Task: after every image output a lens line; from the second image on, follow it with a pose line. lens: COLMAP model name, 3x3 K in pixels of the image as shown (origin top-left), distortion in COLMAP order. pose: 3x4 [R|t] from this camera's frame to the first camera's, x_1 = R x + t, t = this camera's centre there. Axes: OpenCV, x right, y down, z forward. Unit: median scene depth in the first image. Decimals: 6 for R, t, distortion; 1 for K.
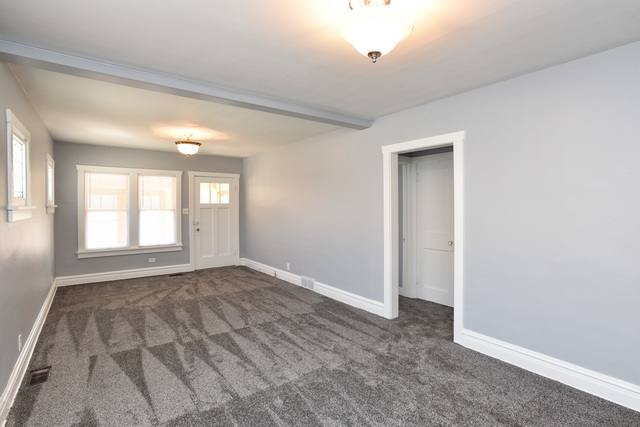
lens RADIAL K [[315.7, 0, 323.2], [0, 315.7, 210.8], [0, 0, 1]] dist [-0.020589, 0.000189]
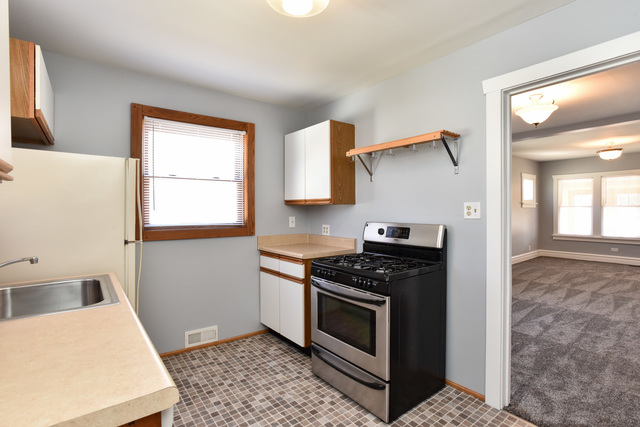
lens RADIAL K [[315.7, 0, 323.2], [0, 315.7, 210.8], [0, 0, 1]] dist [-0.020589, 0.000189]
pose [[0.039237, 0.006597, -0.999208, 0.581513], [-0.010287, 0.999928, 0.006198, 0.019442], [0.999177, 0.010035, 0.039302, -0.126166]]
